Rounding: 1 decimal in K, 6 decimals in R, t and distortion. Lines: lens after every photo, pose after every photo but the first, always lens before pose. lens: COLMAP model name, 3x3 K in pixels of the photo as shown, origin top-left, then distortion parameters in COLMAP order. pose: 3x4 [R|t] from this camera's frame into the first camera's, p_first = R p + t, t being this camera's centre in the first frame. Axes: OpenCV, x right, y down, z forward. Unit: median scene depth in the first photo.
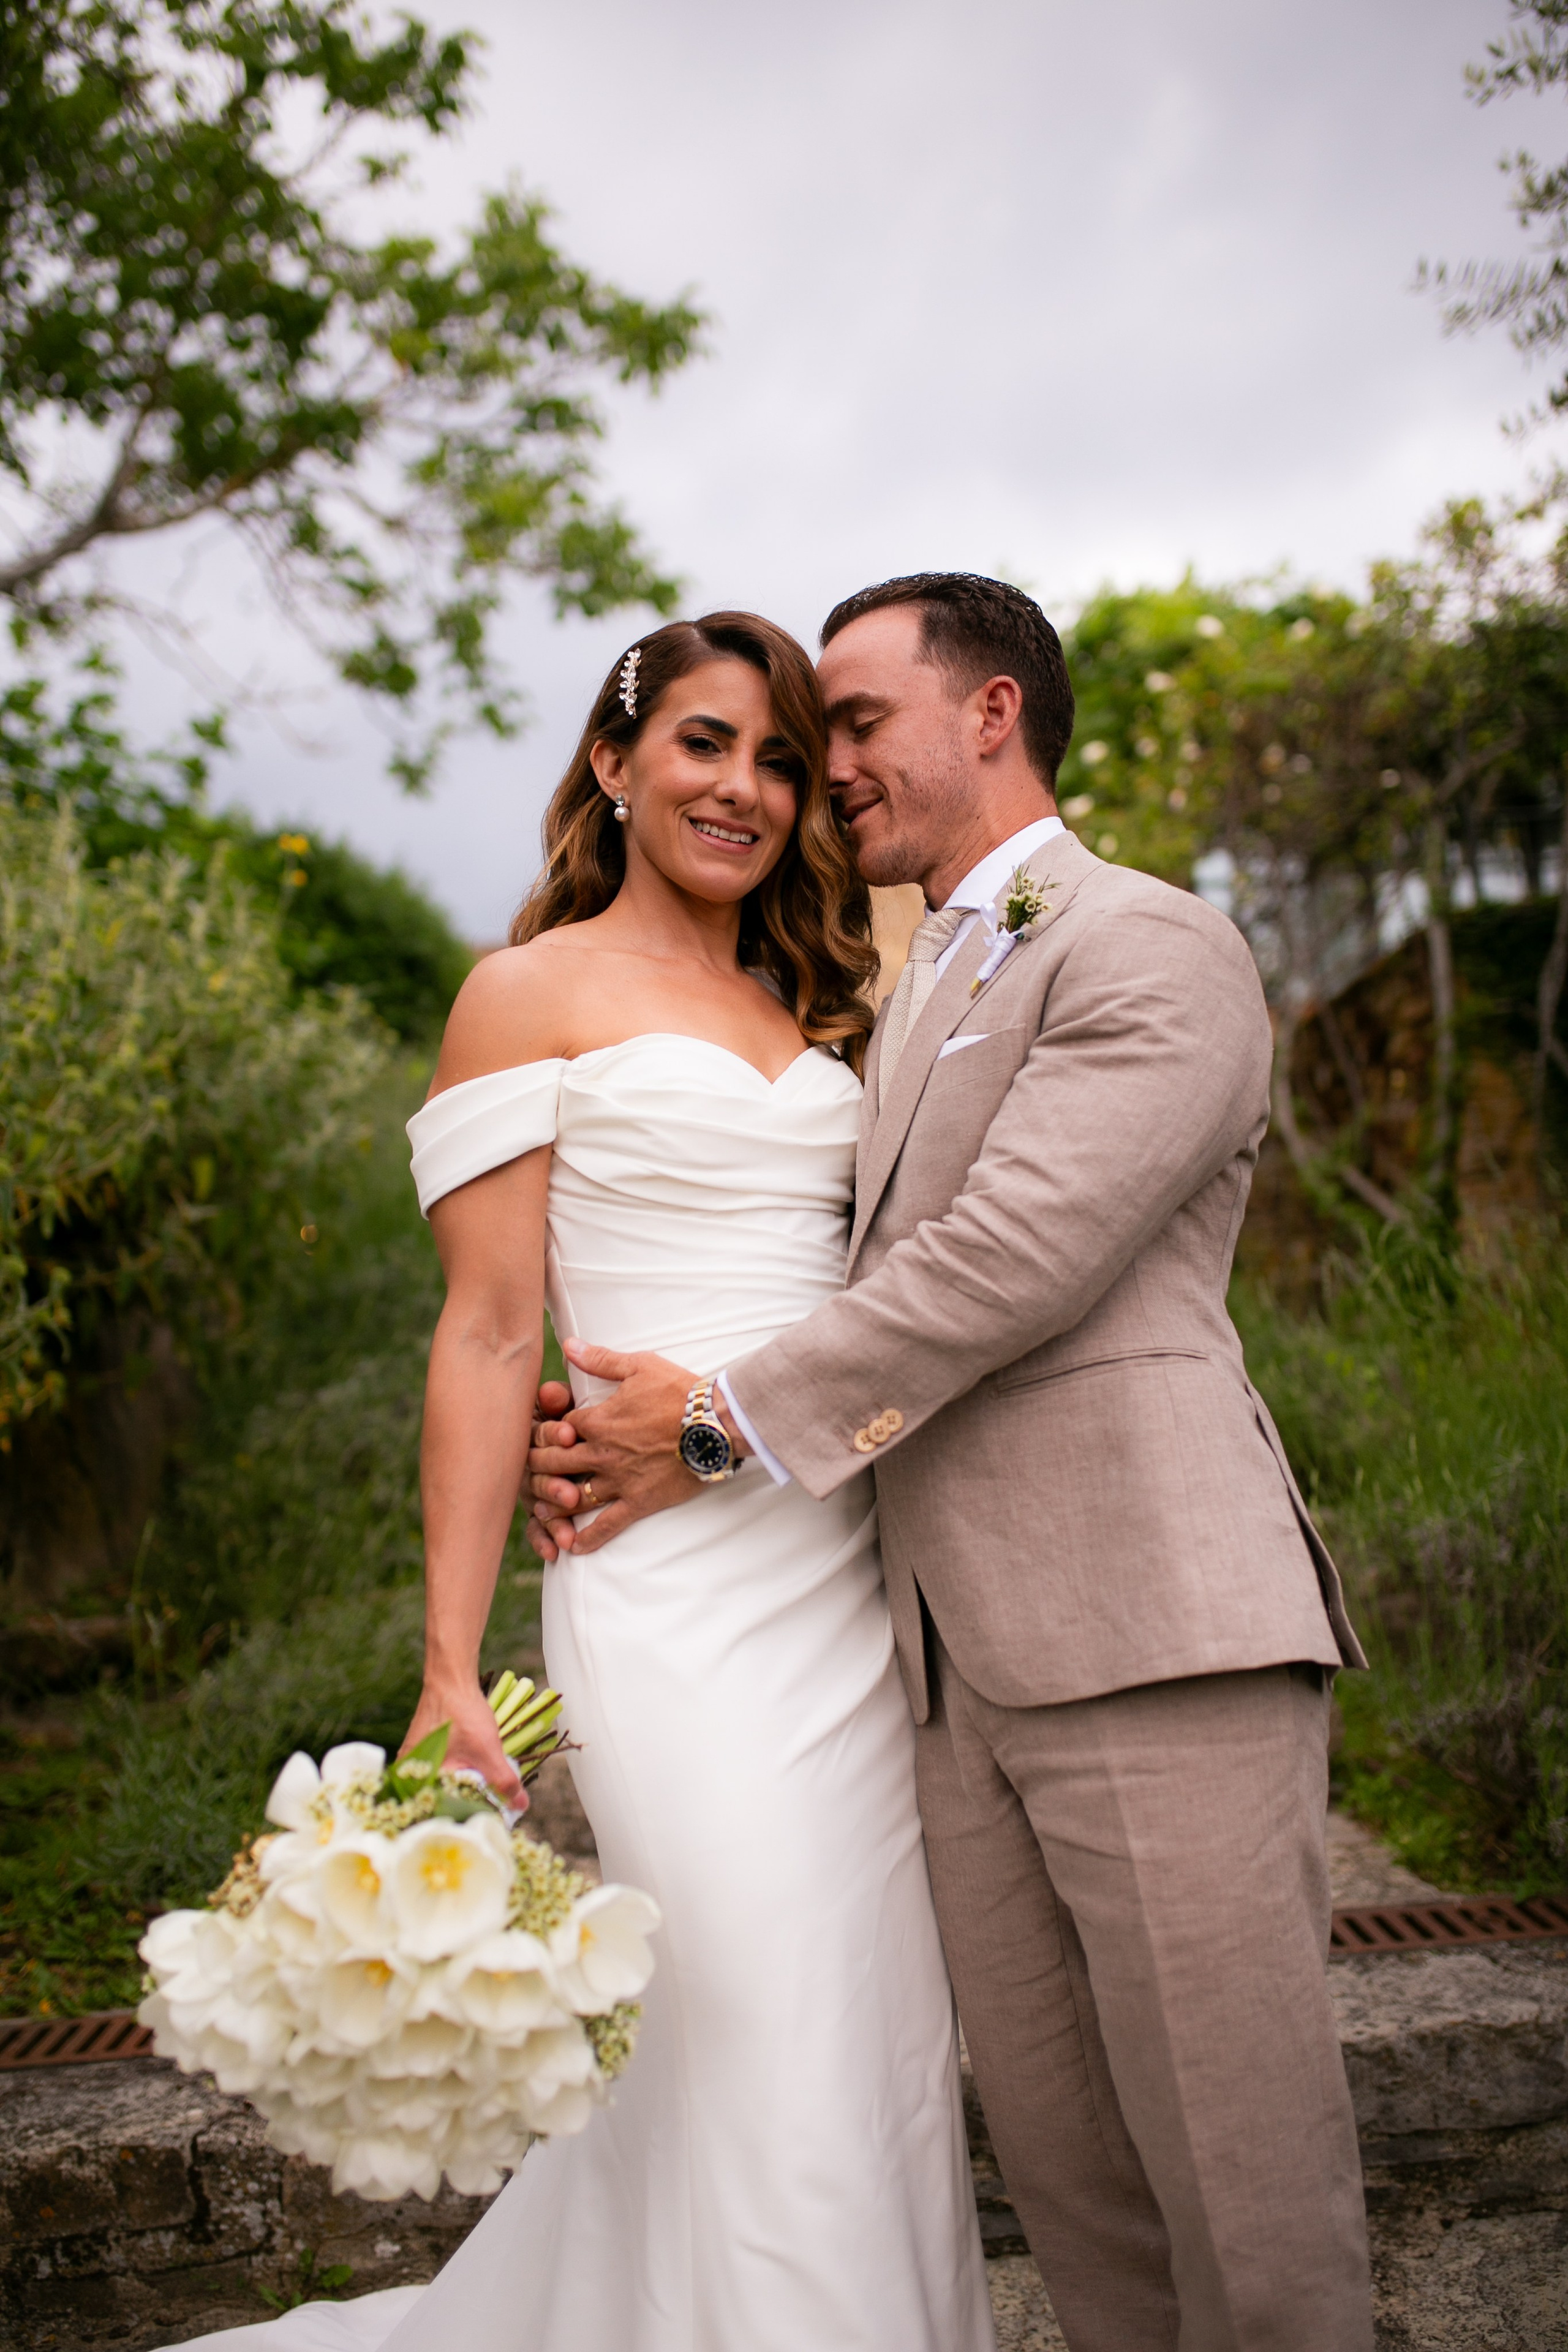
lens RADIAL K [[2326.1, 0, 774.8], [0, 2326.1, 1182.2], [0, 0, 1]] dist [-0.017329, 0.003809]
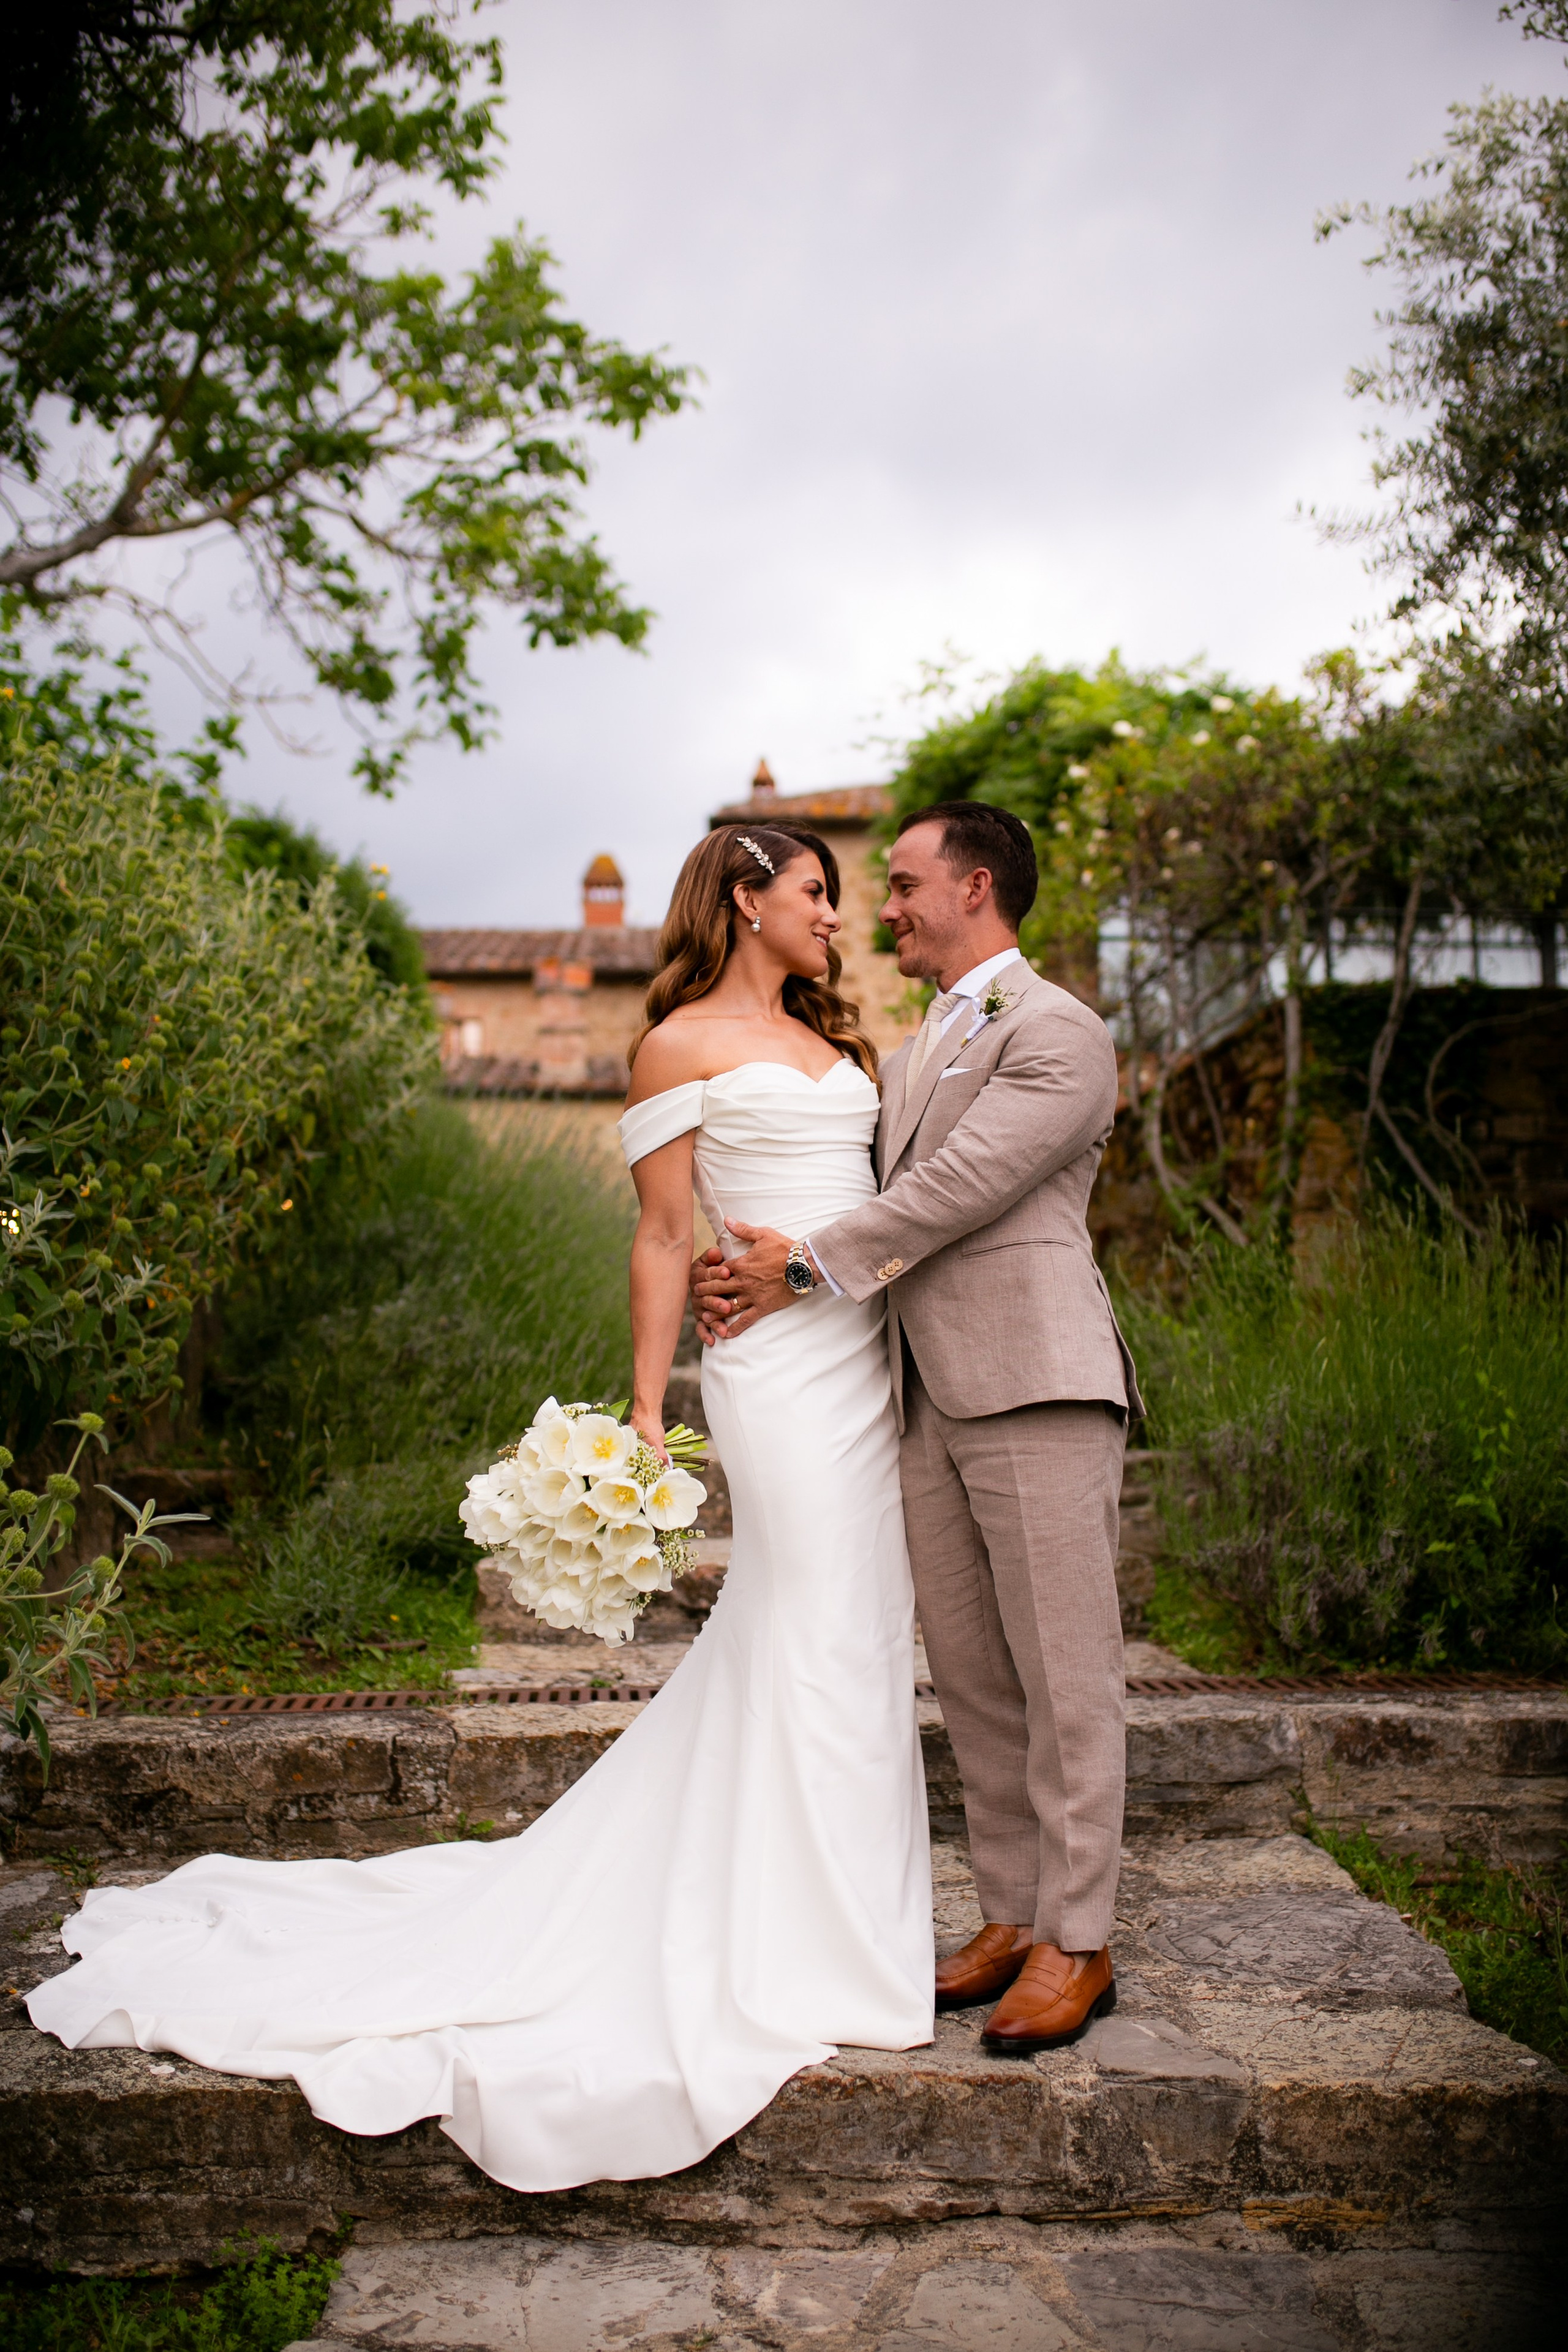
lens RADIAL K [[2356.6, 0, 779.3], [0, 2356.6, 1173.1], [0, 0, 1]] dist [0.010291, 0.014940]
pose [[0.996080, 0.072634, 0.050483, -0.047969], [-0.072142, 0.997328, -0.011491, 0.016913], [-0.051183, 0.007805, 0.998659, -0.281672]]
